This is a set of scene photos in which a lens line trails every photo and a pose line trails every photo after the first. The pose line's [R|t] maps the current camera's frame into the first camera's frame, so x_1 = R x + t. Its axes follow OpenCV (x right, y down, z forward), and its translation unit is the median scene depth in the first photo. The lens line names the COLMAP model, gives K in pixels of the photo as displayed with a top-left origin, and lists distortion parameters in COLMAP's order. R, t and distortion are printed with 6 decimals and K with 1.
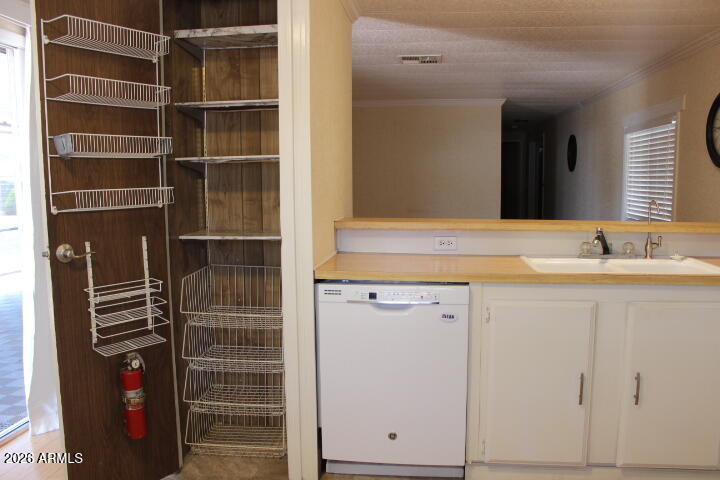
lens RADIAL K [[597.9, 0, 365.3], [0, 597.9, 251.3], [0, 0, 1]] dist [-0.162591, 0.138770]
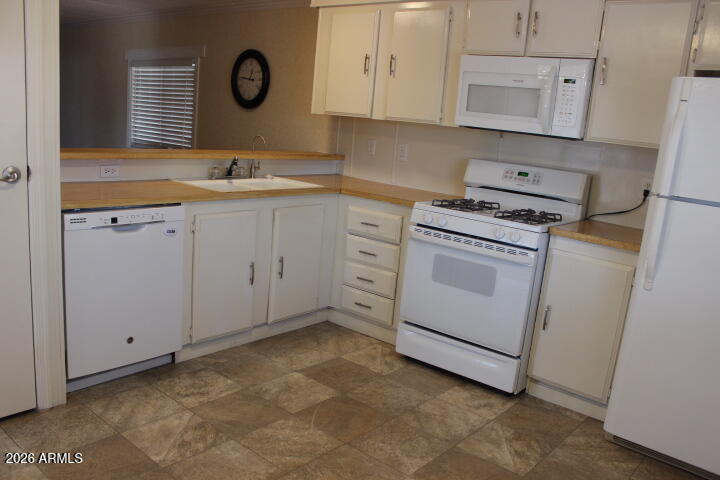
lens RADIAL K [[597.9, 0, 365.3], [0, 597.9, 251.3], [0, 0, 1]] dist [-0.162591, 0.138770]
pose [[0.548170, -0.131339, 0.825990, -0.554163], [0.014339, 0.988924, 0.147731, -0.020283], [-0.836244, -0.069138, 0.543982, -0.001931]]
